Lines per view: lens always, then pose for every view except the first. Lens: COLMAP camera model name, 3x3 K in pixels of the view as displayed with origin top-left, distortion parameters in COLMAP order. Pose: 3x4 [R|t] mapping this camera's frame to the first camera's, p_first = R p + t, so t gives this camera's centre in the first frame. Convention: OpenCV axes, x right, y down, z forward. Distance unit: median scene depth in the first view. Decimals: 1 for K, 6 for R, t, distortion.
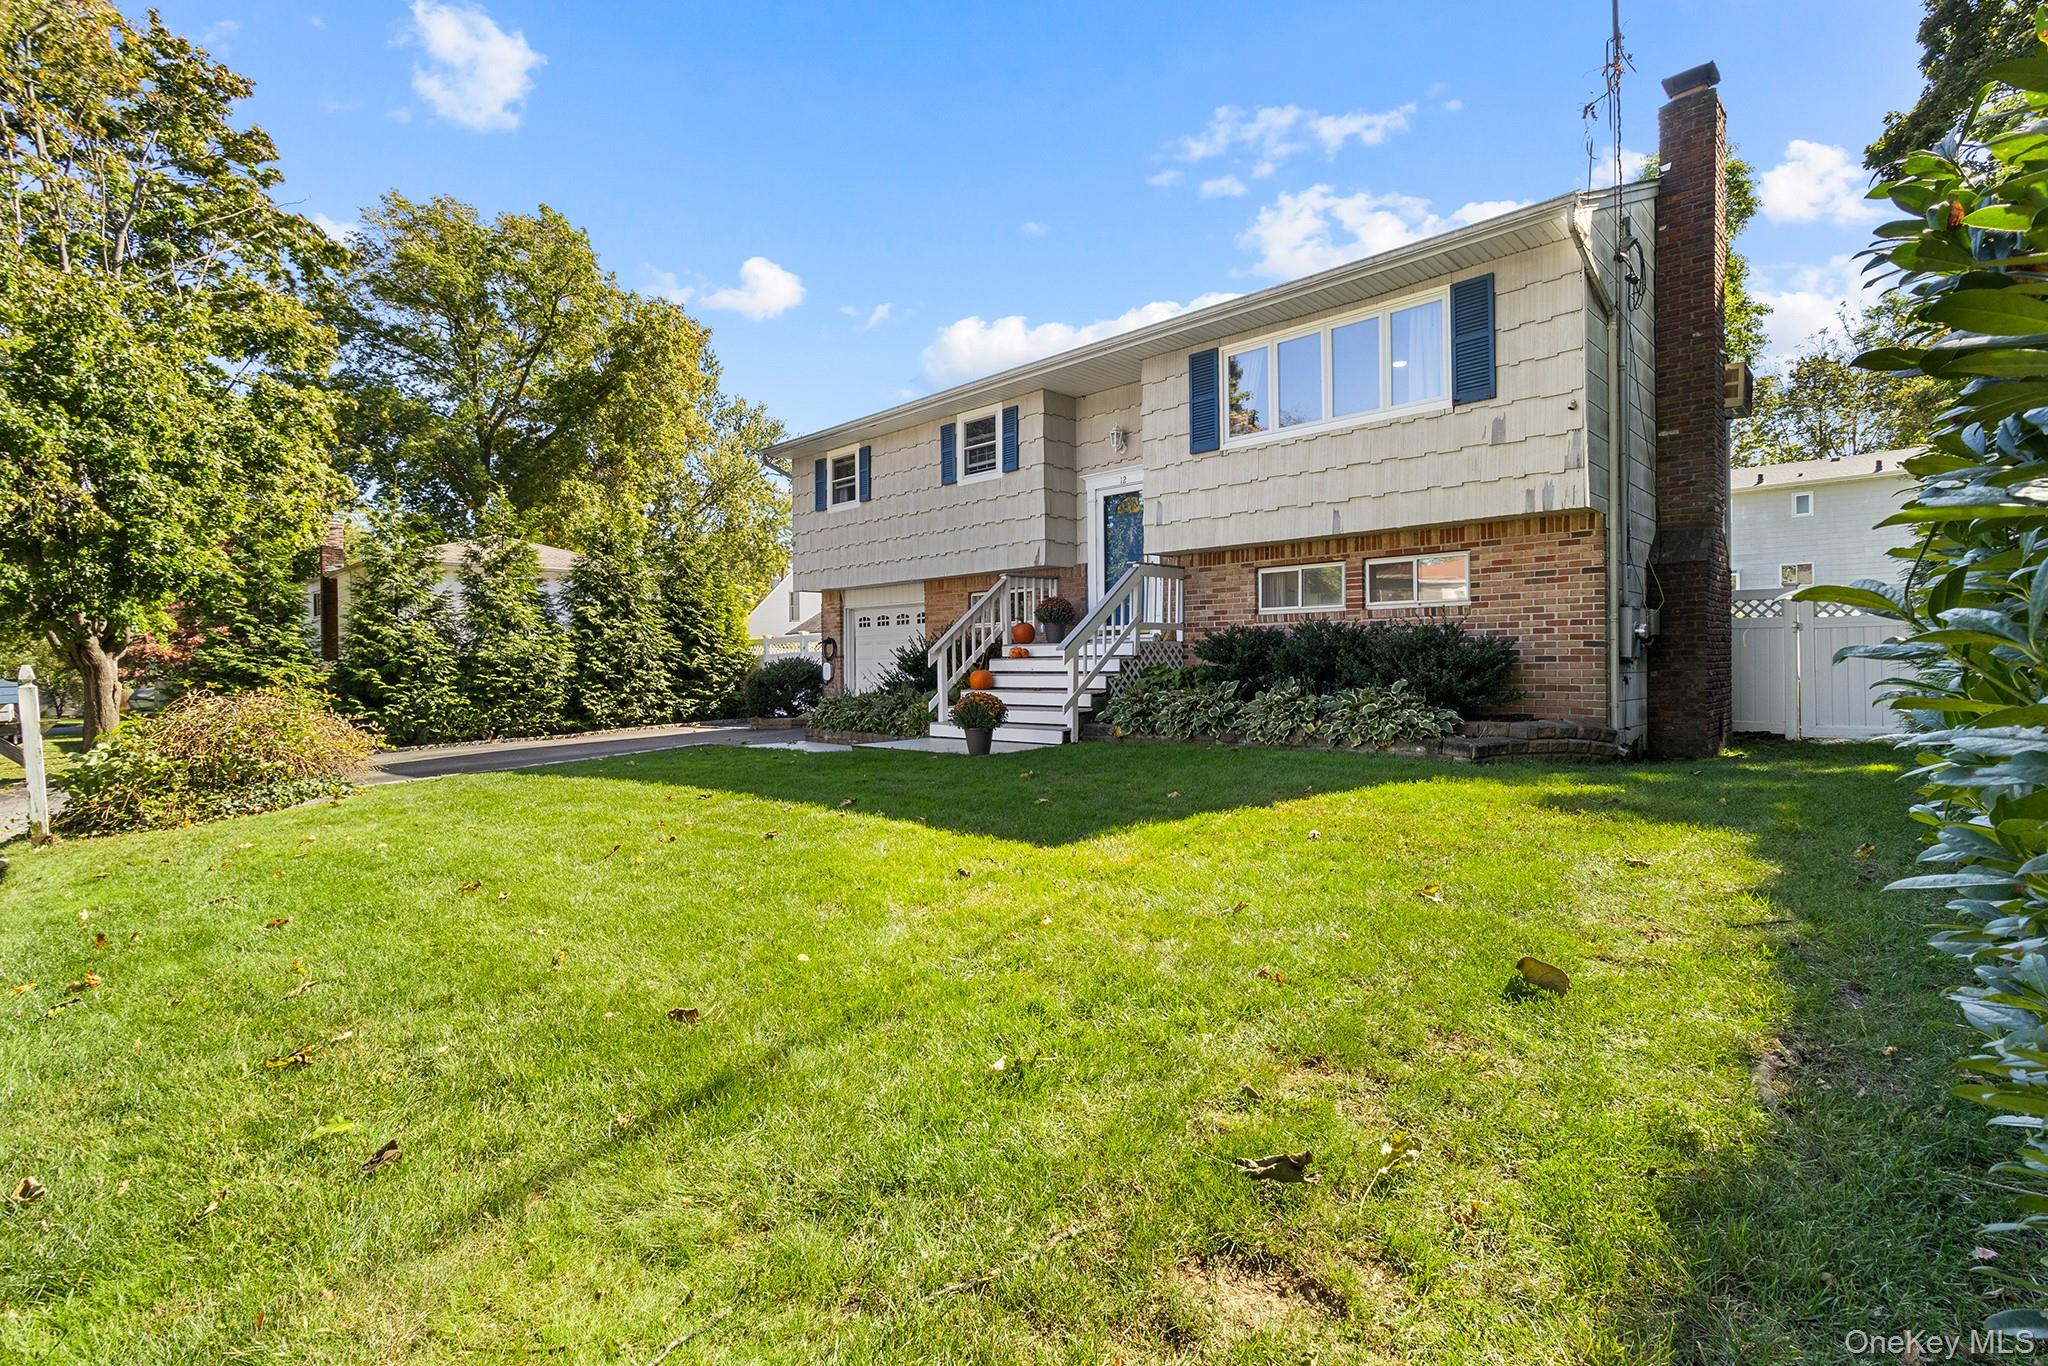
lens RADIAL K [[960.5, 0, 1017.1], [0, 960.5, 681.8], [0, 0, 1]] dist [0.009395, 0.001248]
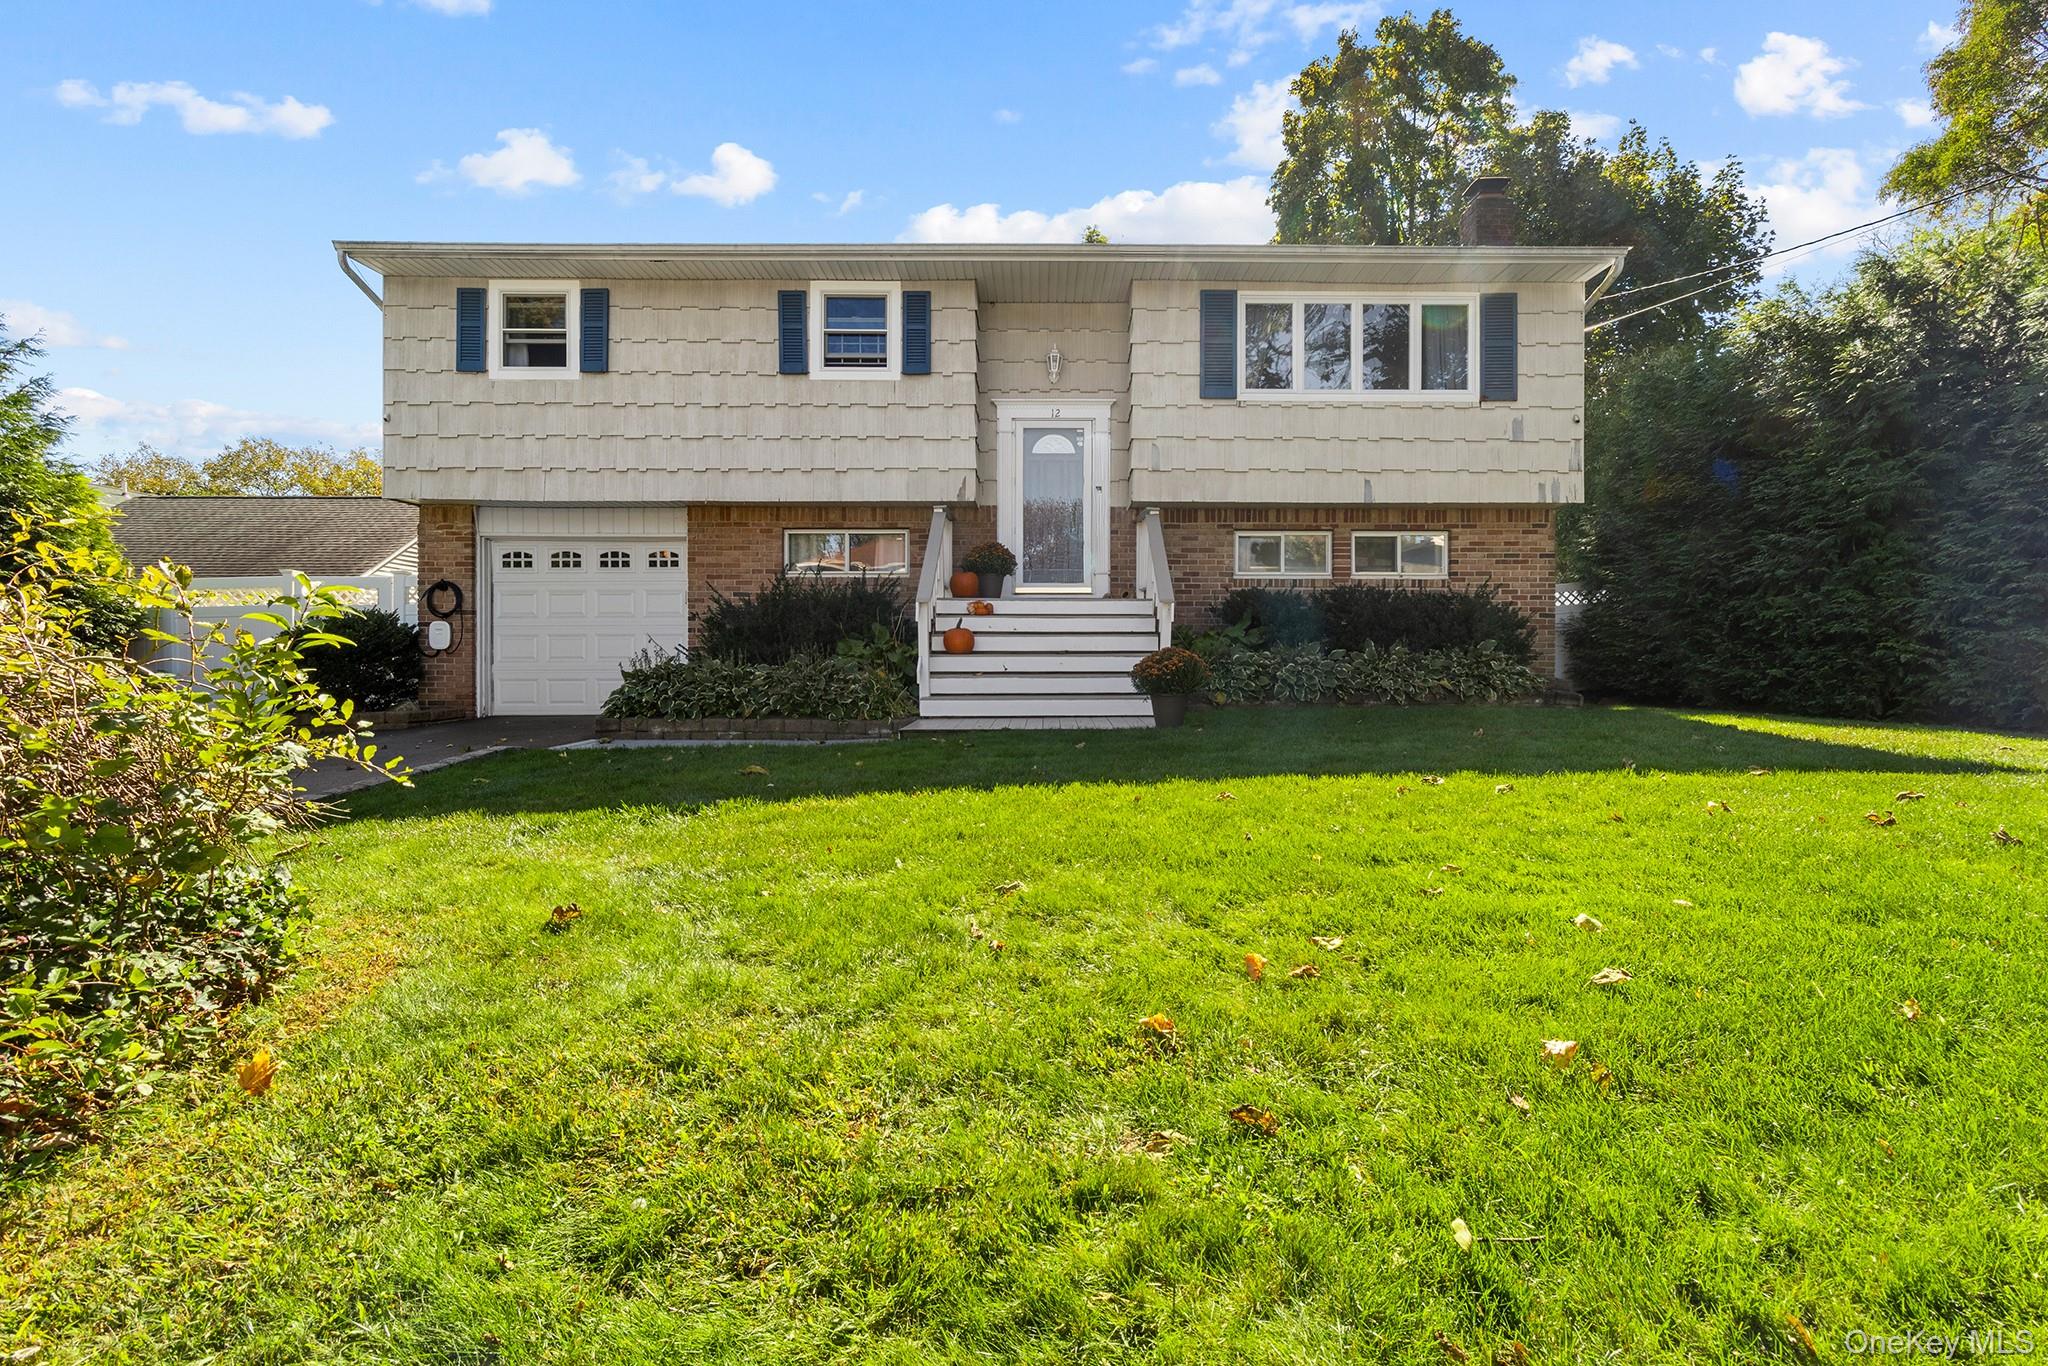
lens RADIAL K [[960.5, 0, 1022.1], [0, 960.5, 673.2], [0, 0, 1]] dist [0.009395, 0.001248]
pose [[0.704002, 0.000189, 0.710198, -0.589264], [0.004900, 0.999975, -0.005124, 0.029440], [-0.710181, 0.007087, 0.703984, 0.474689]]
